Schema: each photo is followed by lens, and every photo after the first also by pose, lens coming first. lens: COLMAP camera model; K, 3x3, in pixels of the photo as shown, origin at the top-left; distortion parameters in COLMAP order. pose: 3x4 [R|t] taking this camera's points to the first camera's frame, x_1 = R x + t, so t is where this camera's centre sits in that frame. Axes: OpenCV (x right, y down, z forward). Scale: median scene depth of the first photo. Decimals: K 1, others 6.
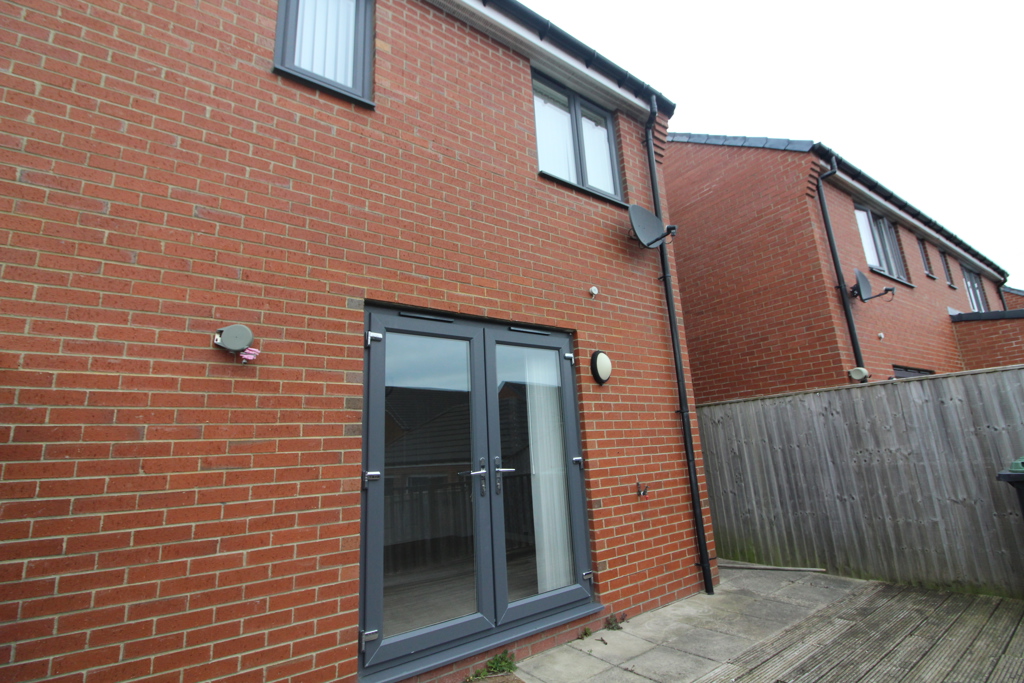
lens RADIAL K [[463.8, 0, 514.3], [0, 463.8, 336.2], [0, 0, 1]] dist [-0.031675, -0.000259]
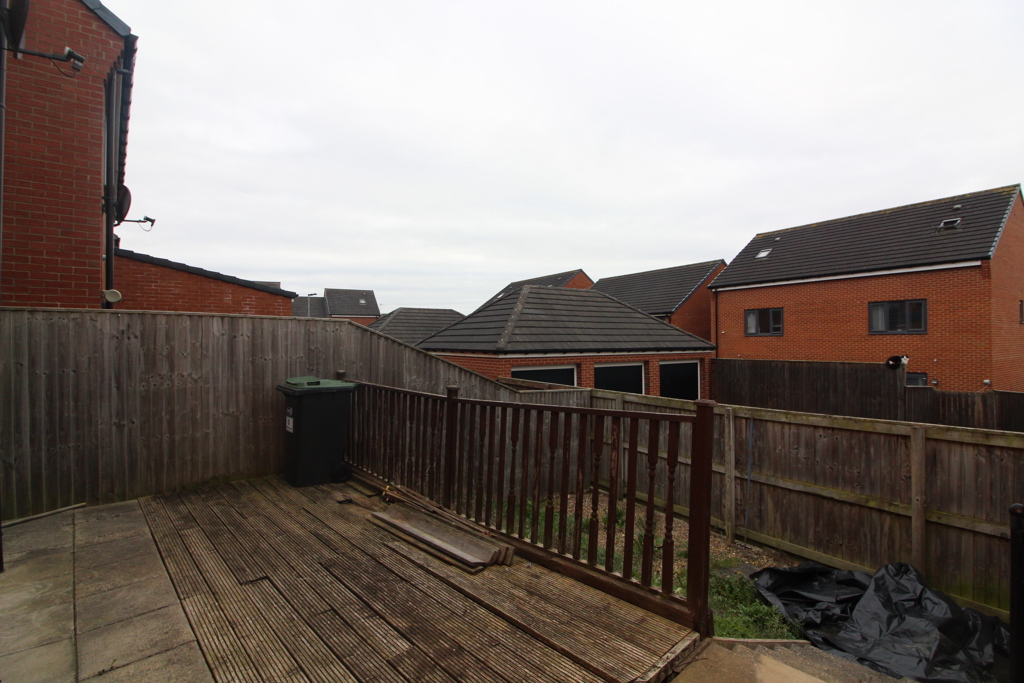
lens RADIAL K [[463.8, 0, 514.3], [0, 463.8, 336.2], [0, 0, 1]] dist [-0.031675, -0.000259]
pose [[-0.102134, 0.061569, 0.992863, -0.351064], [-0.225517, 0.970664, -0.083391, 0.072527], [-0.968871, -0.232425, -0.085253, 0.340010]]
